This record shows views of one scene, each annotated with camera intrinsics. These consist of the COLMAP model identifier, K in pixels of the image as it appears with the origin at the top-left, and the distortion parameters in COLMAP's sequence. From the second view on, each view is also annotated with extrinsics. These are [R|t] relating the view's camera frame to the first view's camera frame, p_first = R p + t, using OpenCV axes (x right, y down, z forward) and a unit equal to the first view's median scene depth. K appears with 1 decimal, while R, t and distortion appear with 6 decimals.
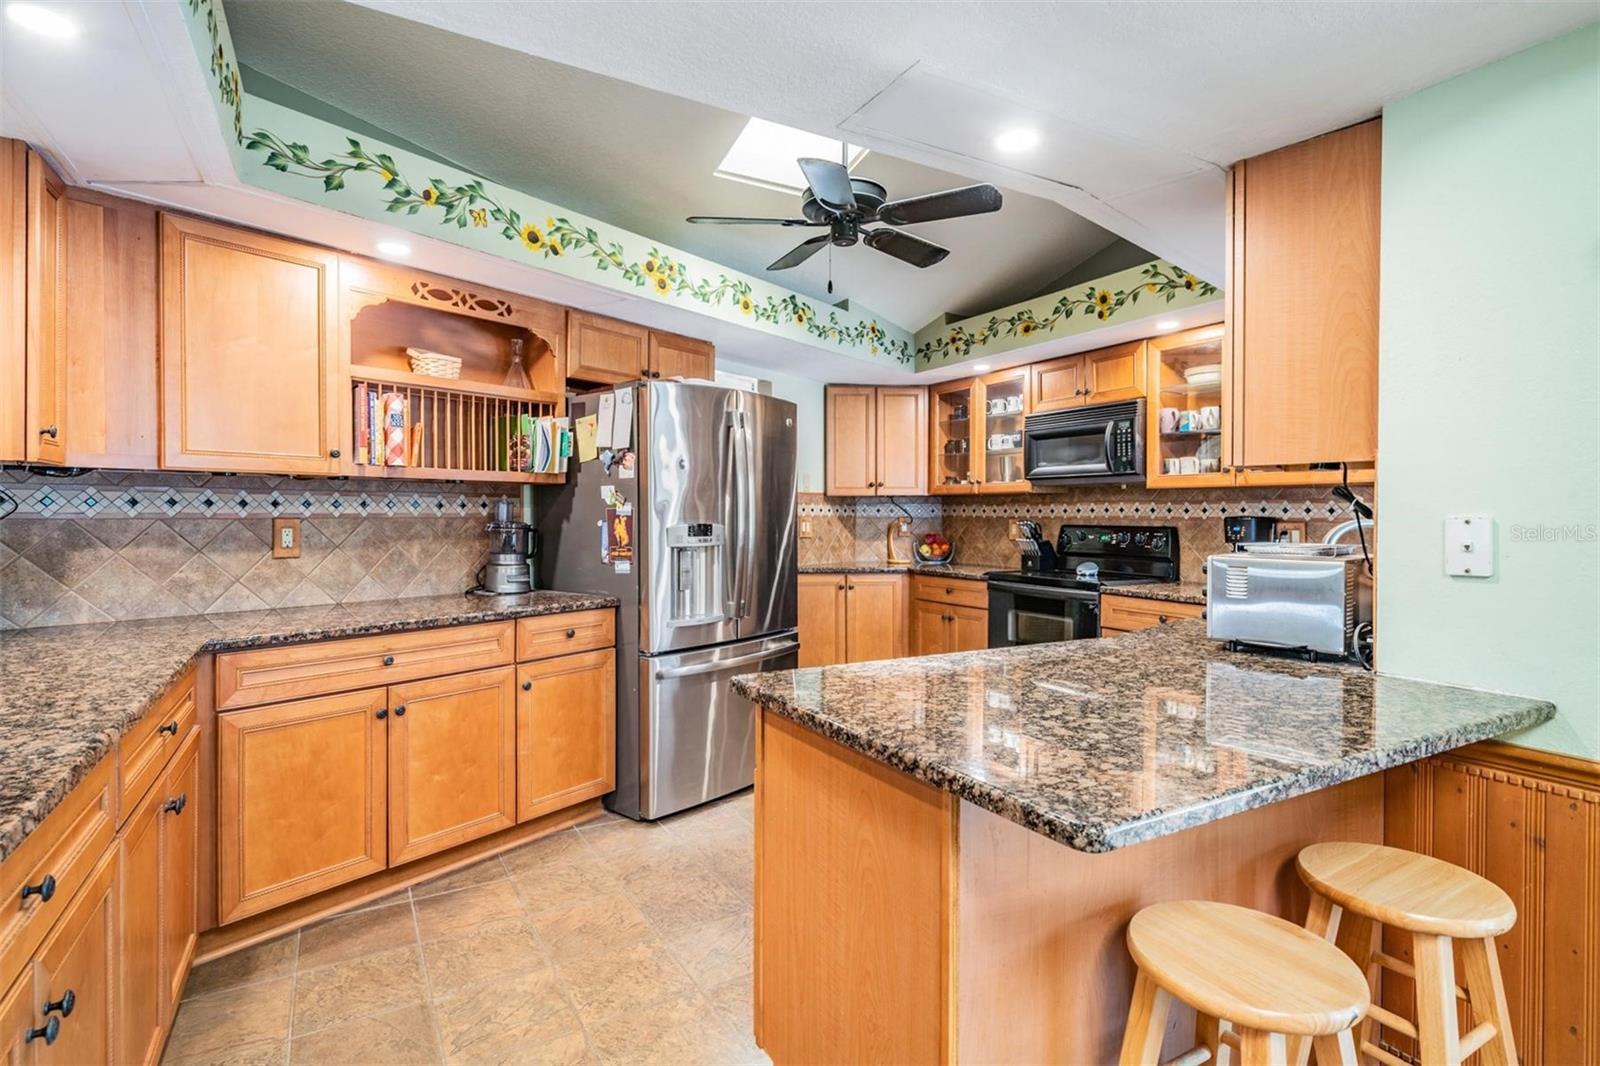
lens RADIAL K [[798.3, 0, 777.5], [0, 798.3, 522.1], [0, 0, 1]] dist [0.006566, -0.000349]
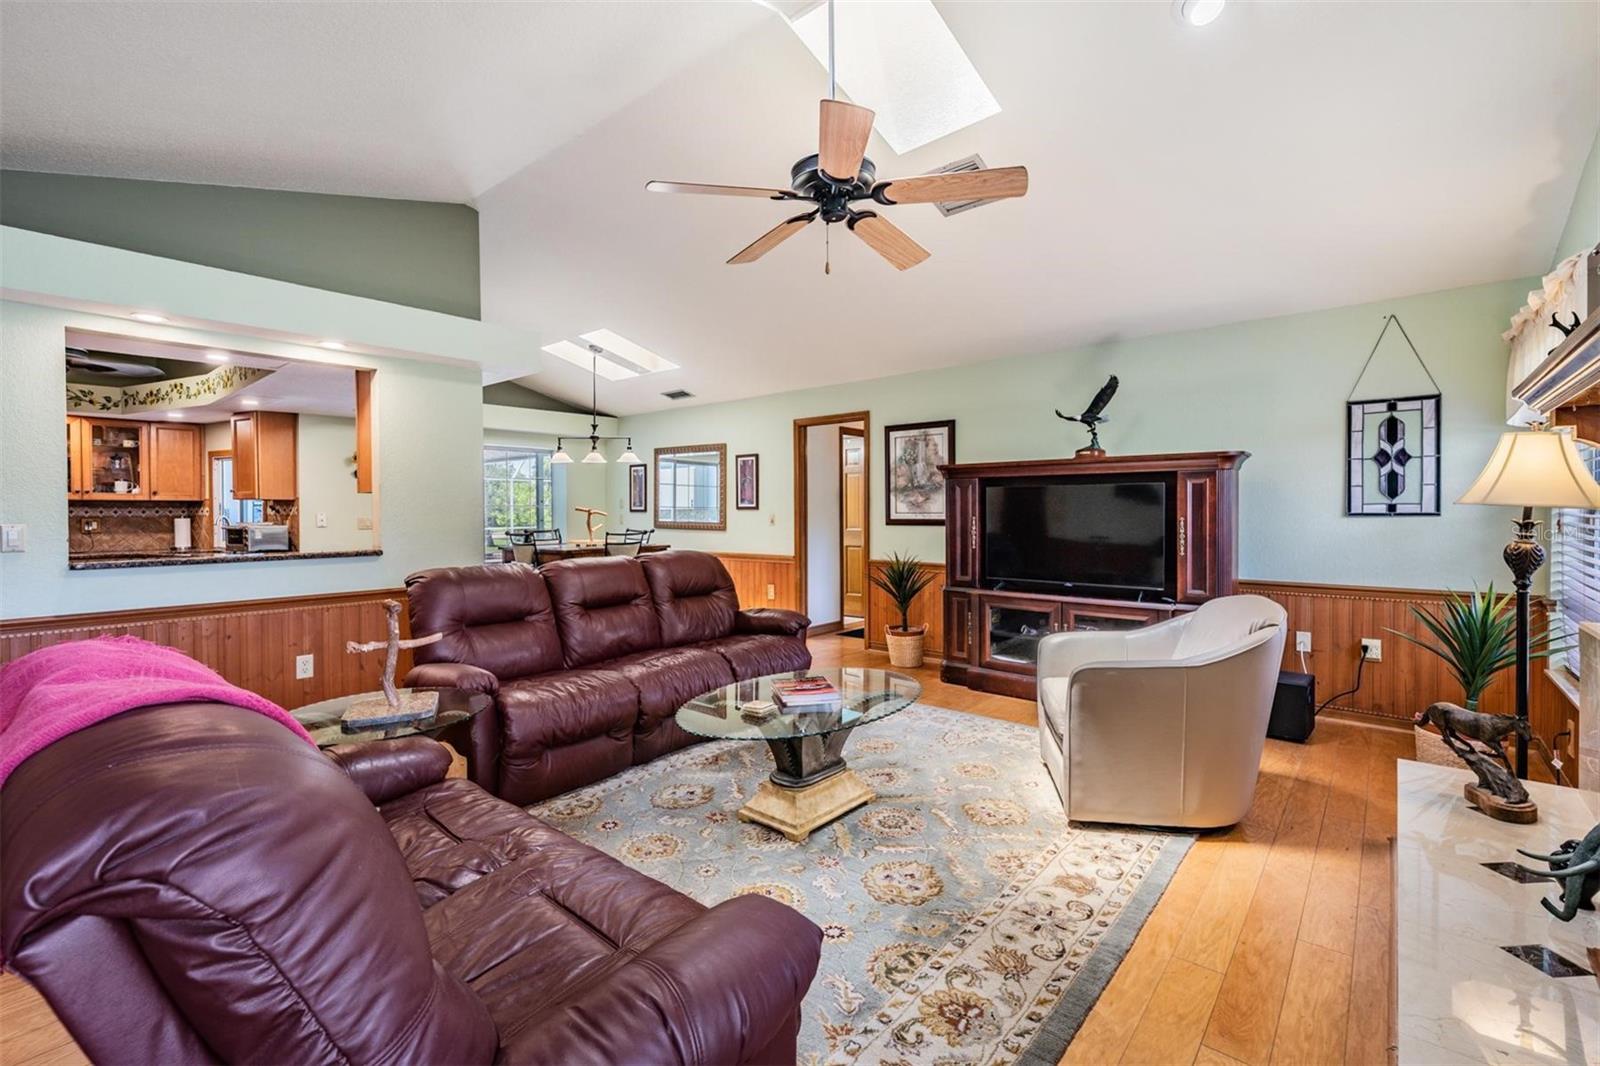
lens RADIAL K [[722.2, 0, 796.7], [0, 722.2, 512.3], [0, 0, 1]] dist [0.001112, -0.000739]
pose [[-0.341807, -0.009461, 0.939723, -1.876198], [0.015041, 0.999766, 0.015537, -0.018211], [-0.939650, 0.019445, -0.341584, -0.051603]]
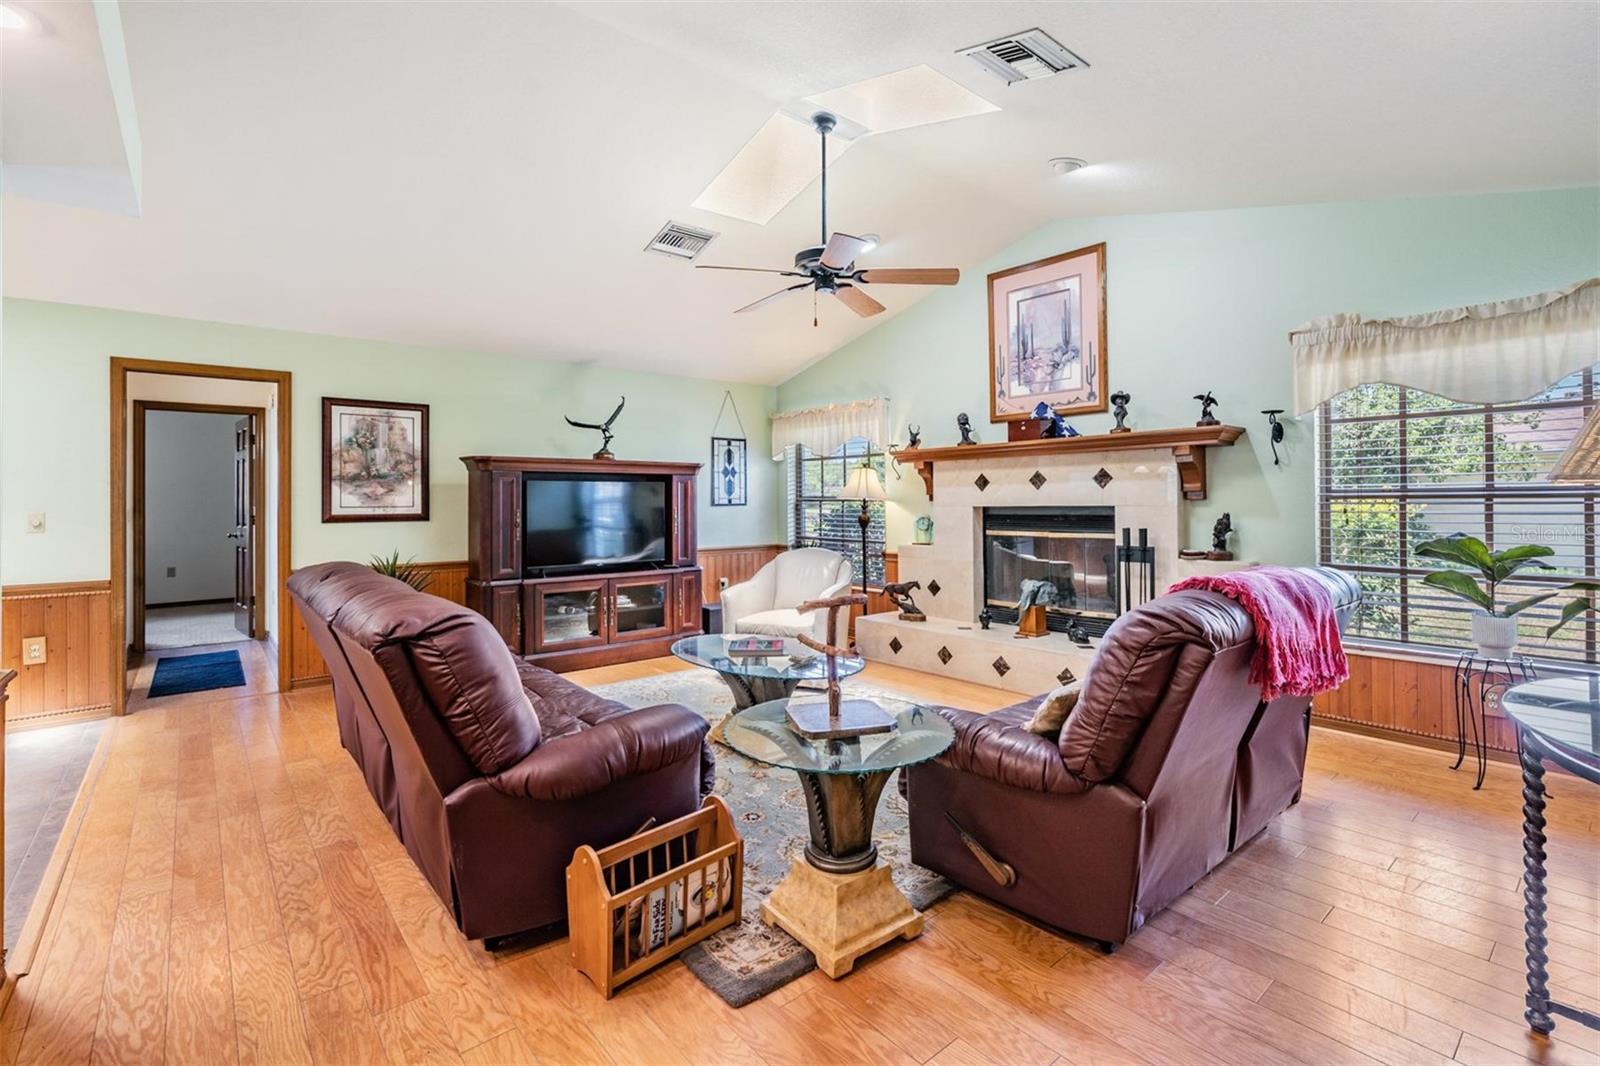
lens RADIAL K [[722.2, 0, 806.2], [0, 722.2, 498.8], [0, 0, 1]] dist [0.001112, -0.000739]
pose [[-0.982393, 0.003072, -0.186800, -0.911281], [0.002957, 0.999995, 0.000897, 0.000443], [0.186801, 0.000329, -0.982398, 0.709320]]
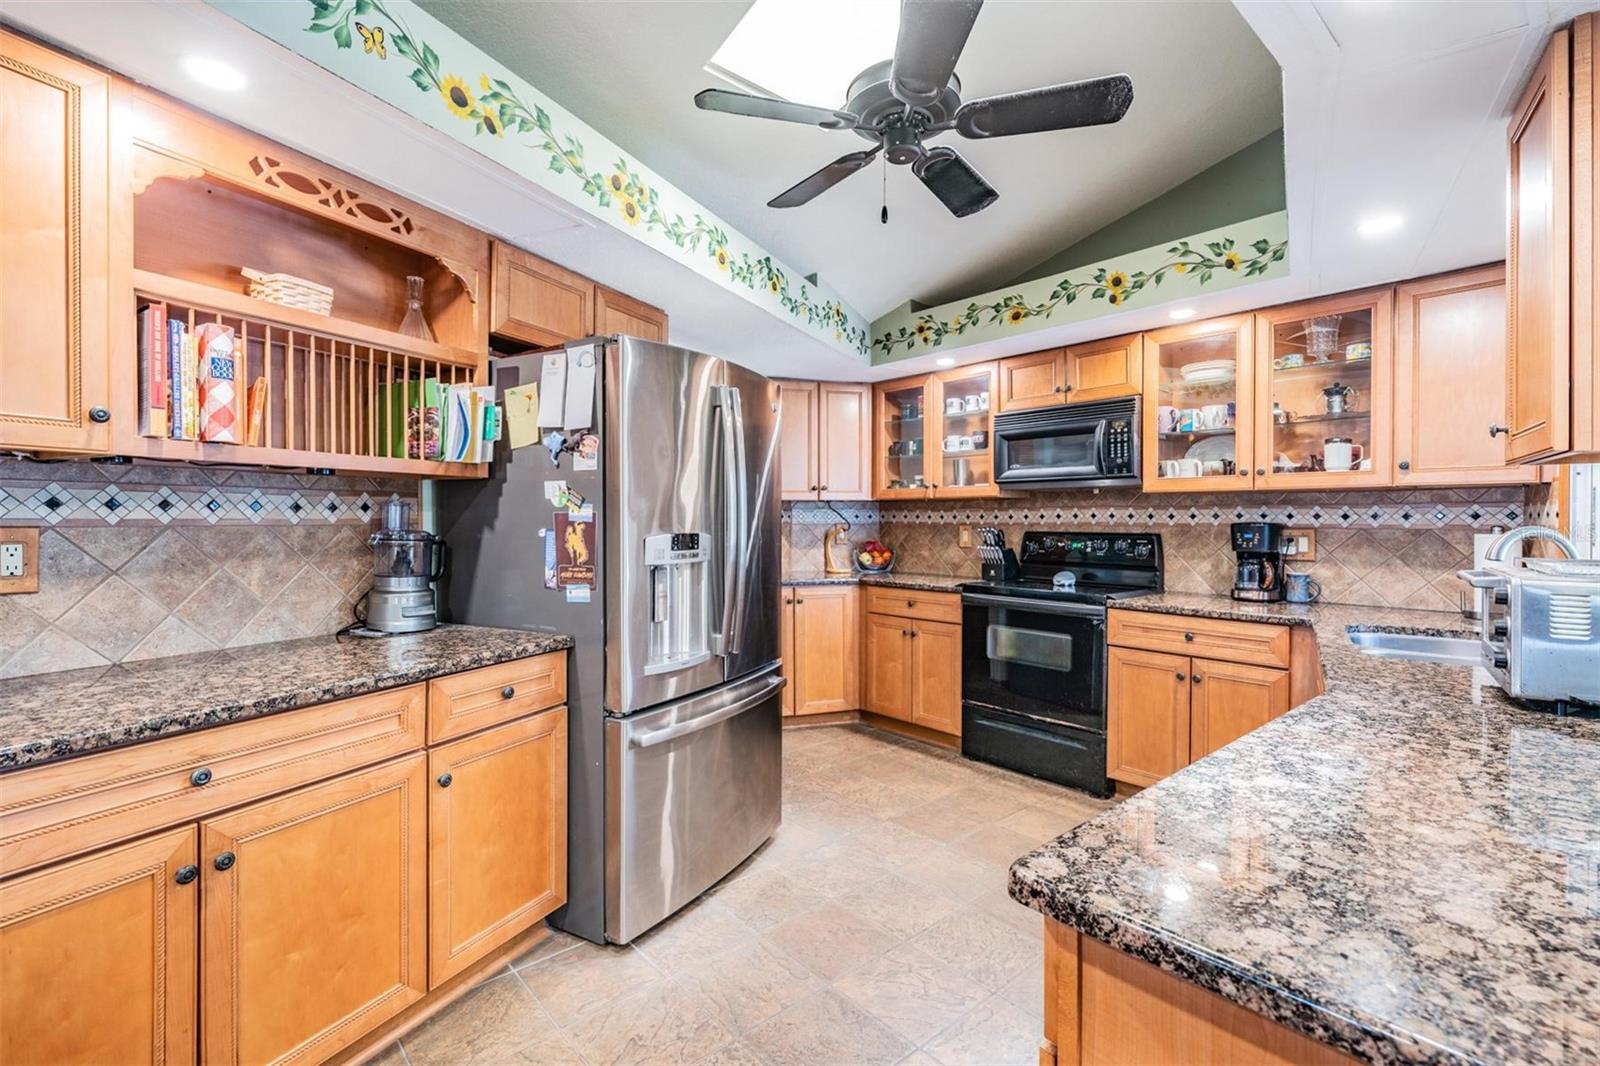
lens RADIAL K [[722.2, 0, 782.8], [0, 722.2, 523.3], [0, 0, 1]] dist [0.001112, -0.000739]
pose [[0.979449, -0.000813, 0.201688, -0.143517], [0.002039, 0.999981, -0.005870, -0.002800], [-0.201680, 0.006160, 0.979432, 0.320291]]
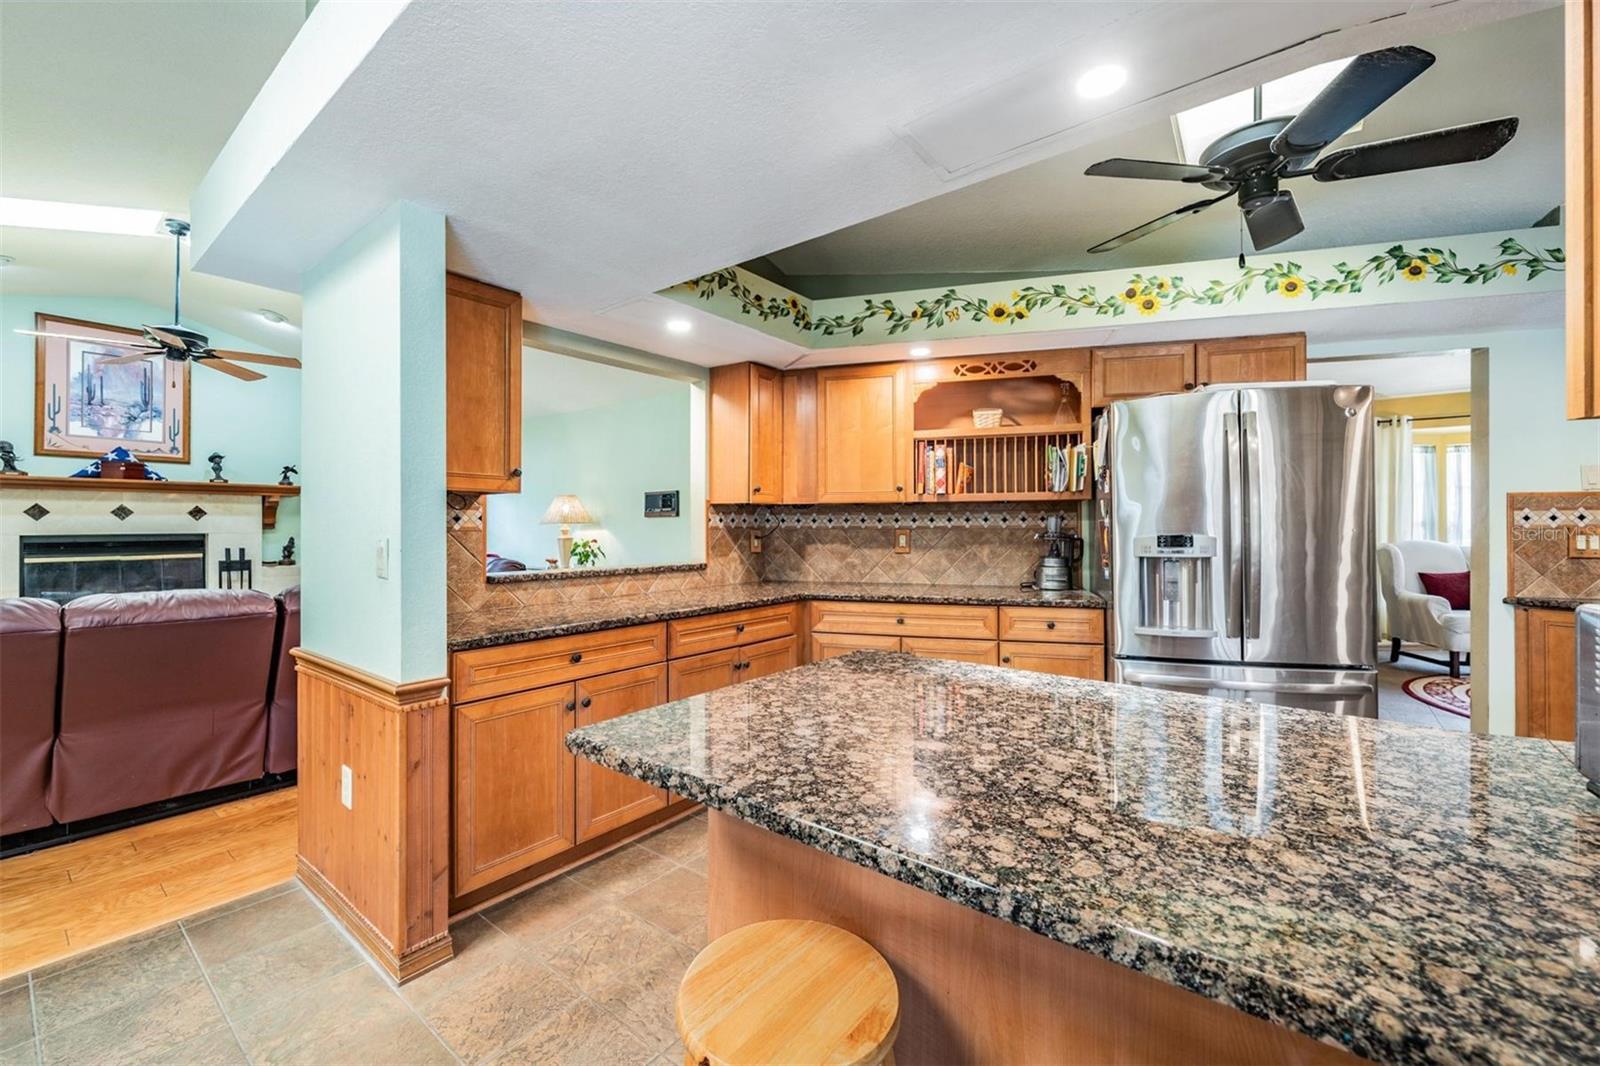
lens RADIAL K [[645.6, 0, 793.7], [0, 645.6, 523.7], [0, 0, 1]] dist [-0.001982, -0.000062]
pose [[0.380035, -0.008031, -0.924937, 0.463675], [-0.006159, 0.999918, -0.011213, 0.000534], [0.924952, 0.009958, 0.379954, 0.257398]]
